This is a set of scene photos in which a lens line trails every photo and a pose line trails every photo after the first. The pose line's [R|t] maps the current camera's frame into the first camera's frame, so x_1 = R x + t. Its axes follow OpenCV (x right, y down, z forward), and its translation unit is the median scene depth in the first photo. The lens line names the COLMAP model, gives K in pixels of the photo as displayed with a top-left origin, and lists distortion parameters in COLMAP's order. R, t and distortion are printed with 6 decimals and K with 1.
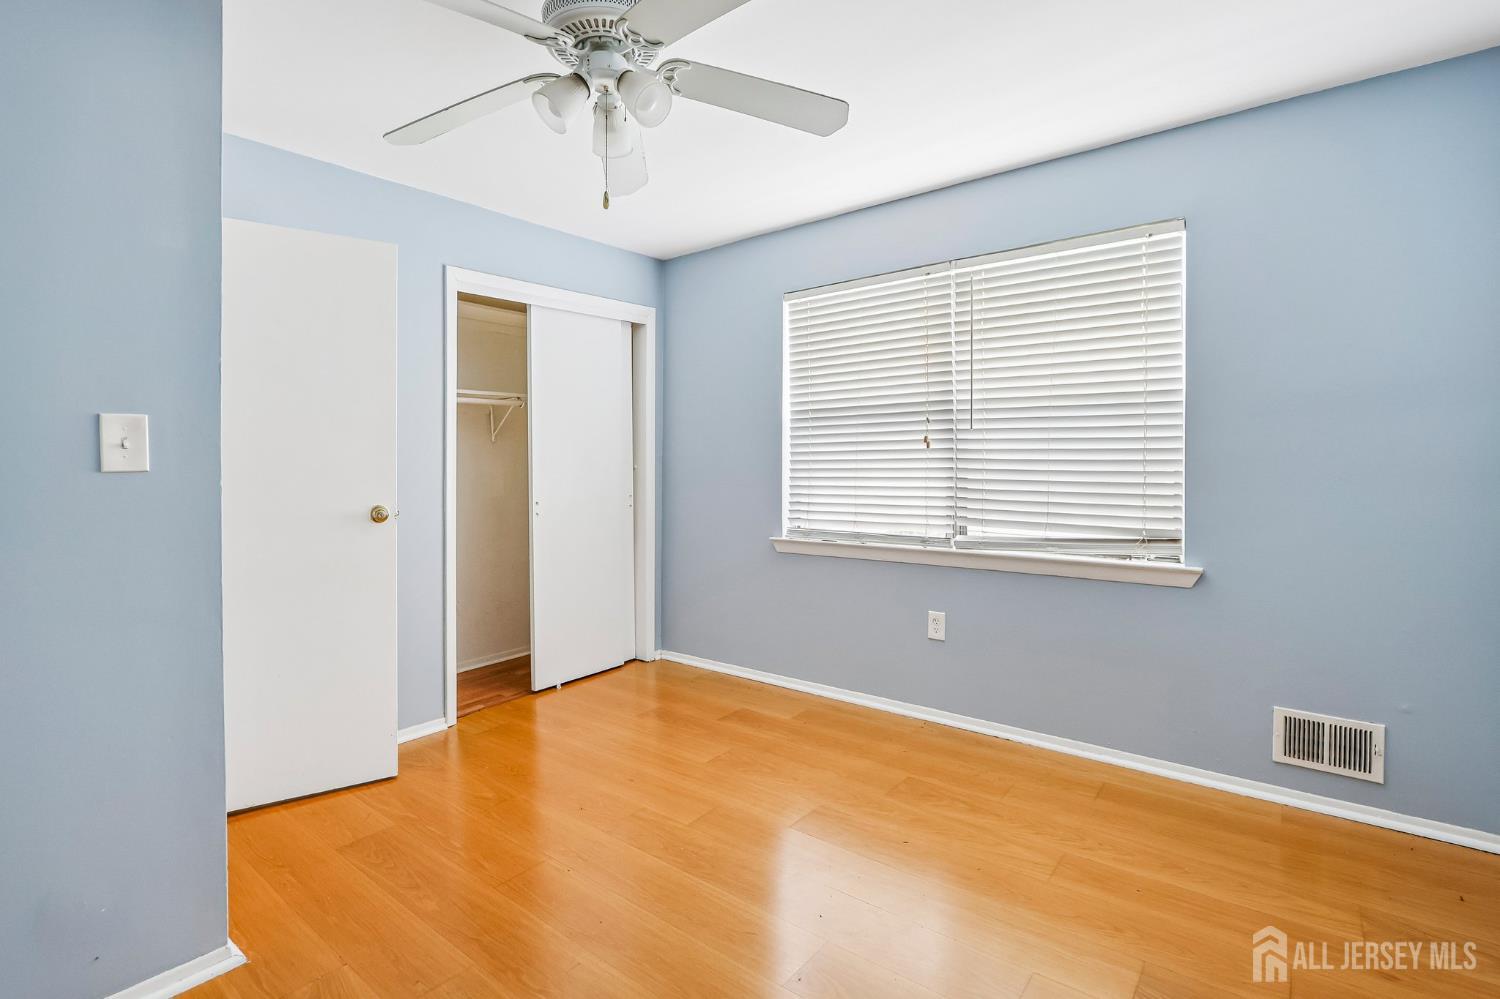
lens RADIAL K [[702.5, 0, 750.4], [0, 702.5, 468.2], [0, 0, 1]] dist [-0.015075, 0.000288]
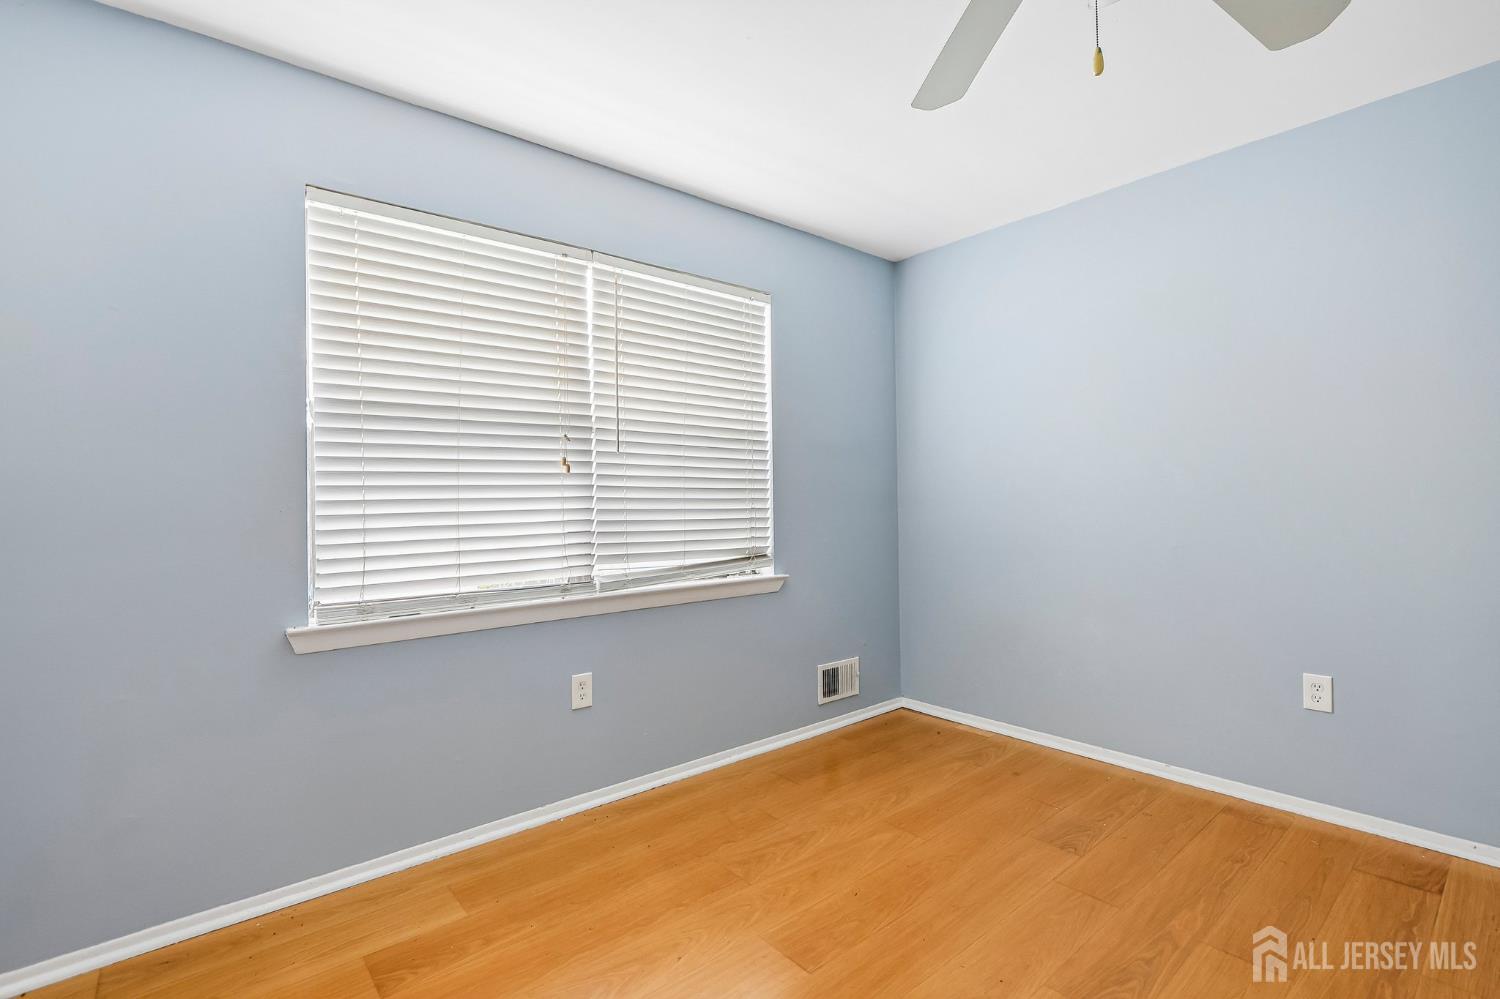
lens RADIAL K [[690.0, 0, 744.0], [0, 690.0, 500.6], [0, 0, 1]] dist [-0.016187, 0.001369]
pose [[0.205784, -0.004061, 0.978589, -0.479809], [0.013430, 0.999909, 0.001326, 0.005058], [-0.978505, 0.012869, 0.205819, 0.651636]]
